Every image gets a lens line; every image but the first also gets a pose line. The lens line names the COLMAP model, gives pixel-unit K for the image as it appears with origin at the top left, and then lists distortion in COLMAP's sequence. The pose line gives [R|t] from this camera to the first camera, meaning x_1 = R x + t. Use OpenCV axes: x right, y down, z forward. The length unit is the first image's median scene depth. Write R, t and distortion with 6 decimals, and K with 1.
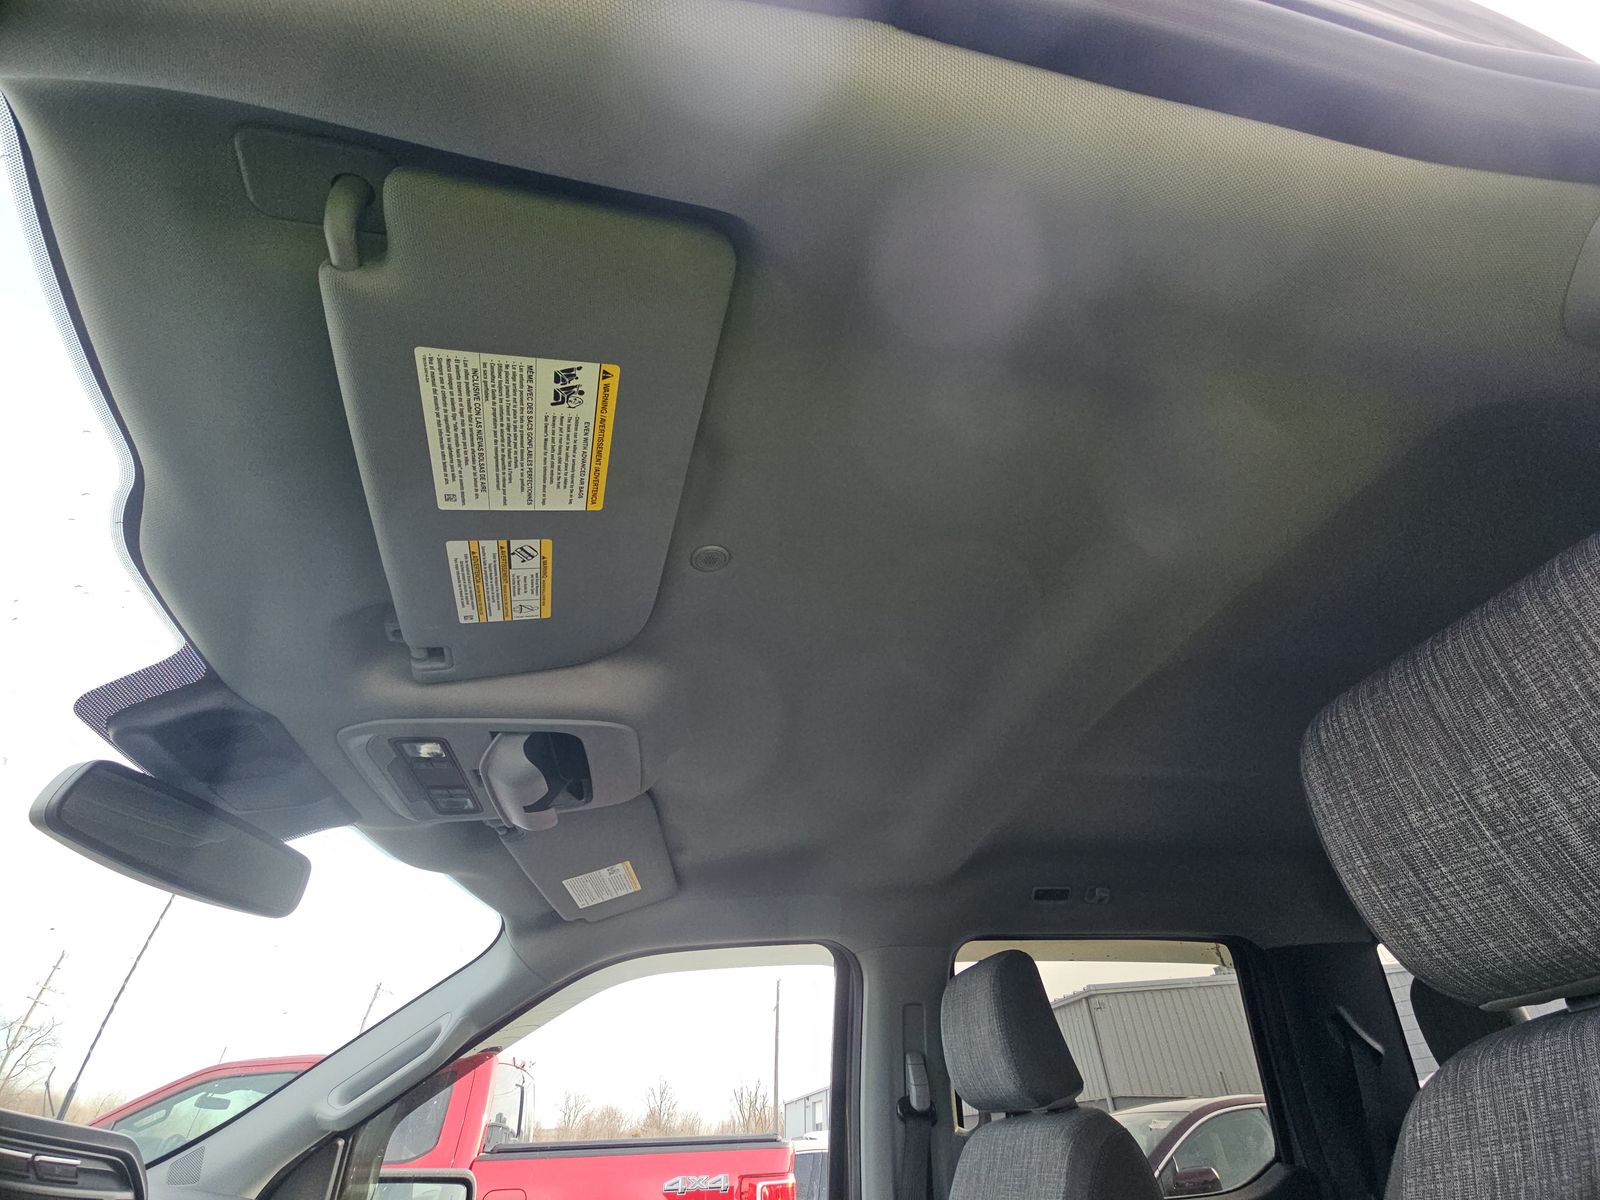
lens RADIAL K [[648.7, 0, 792.0], [0, 648.7, 605.2], [0, 0, 1]] dist [0.010282, -0.012021]
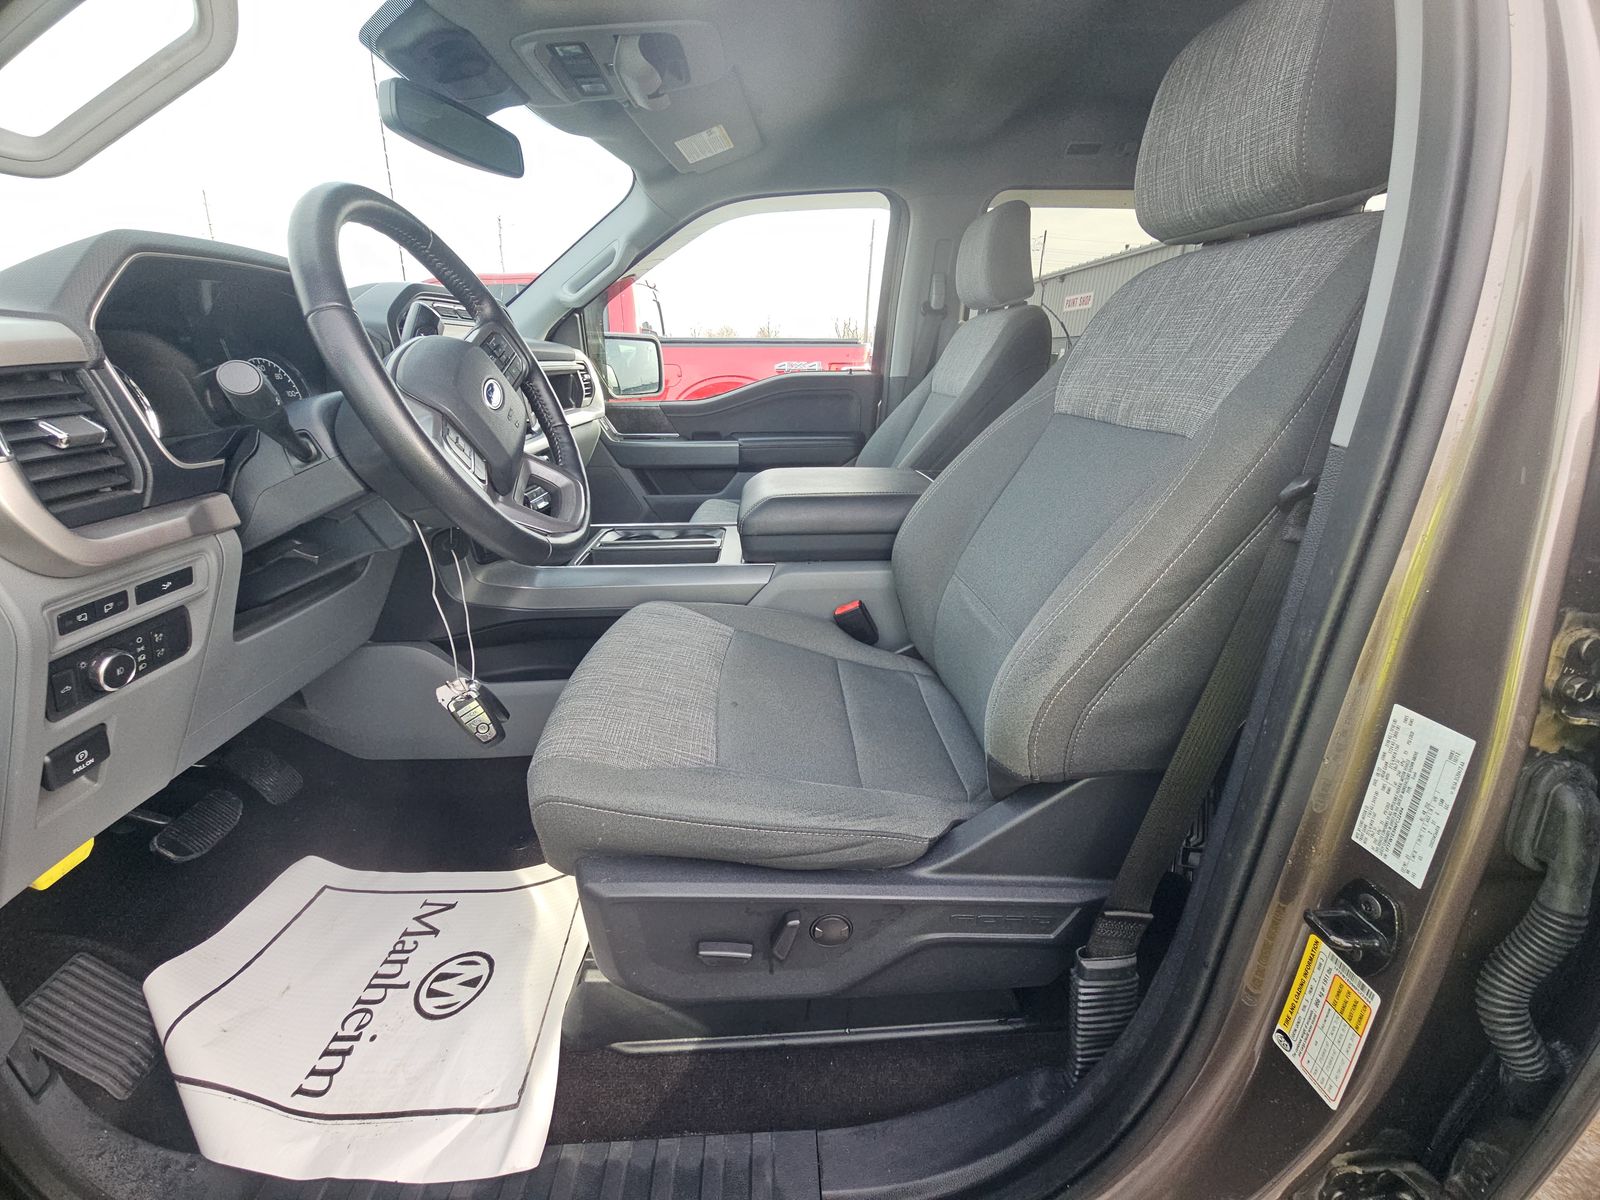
lens RADIAL K [[647.8, 0, 800.0], [0, 647.8, 600.0], [0, 0, 1]] dist [-0.000601, -0.000148]
pose [[0.992990, 0.069948, -0.095280, 0.095261], [0.048307, 0.495549, 0.867236, -0.261779], [0.107877, -0.865759, 0.488696, -0.448275]]
